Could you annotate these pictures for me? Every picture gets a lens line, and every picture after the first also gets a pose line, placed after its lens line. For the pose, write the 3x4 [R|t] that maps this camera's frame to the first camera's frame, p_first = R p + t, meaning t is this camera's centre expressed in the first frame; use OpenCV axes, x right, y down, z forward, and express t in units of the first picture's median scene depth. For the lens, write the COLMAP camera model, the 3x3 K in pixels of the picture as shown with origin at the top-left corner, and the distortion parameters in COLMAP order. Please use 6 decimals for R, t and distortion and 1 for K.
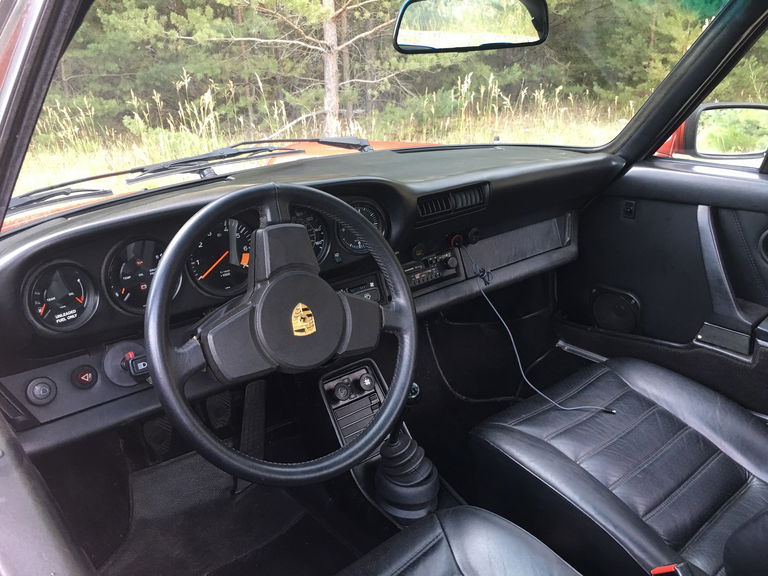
lens RADIAL K [[656.6, 0, 386.0], [0, 656.6, 280.3], [0, 0, 1]] dist [0.085917, -0.123492]
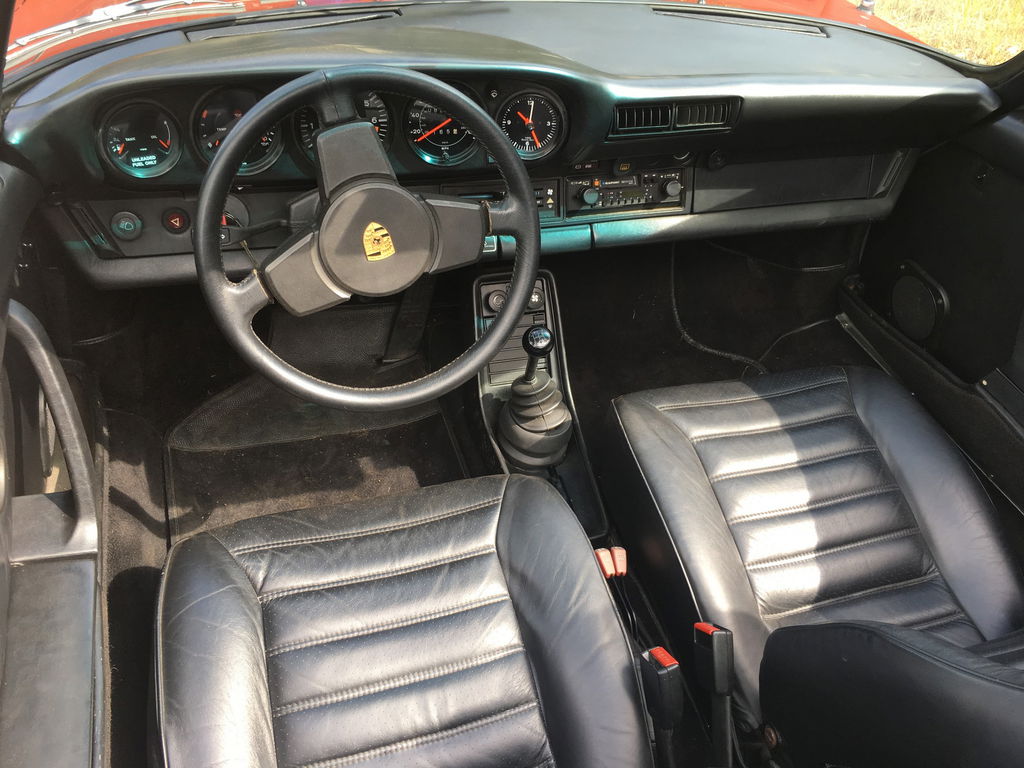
lens RADIAL K [[875.5, 0, 514.2], [0, 875.5, 386.4], [0, 0, 1]] dist [0.085917, -0.123492]
pose [[0.914497, 0.341918, -0.216302, 0.233959], [-0.242402, 0.891071, 0.383710, -0.169102], [0.323938, -0.298470, 0.897764, -0.026252]]
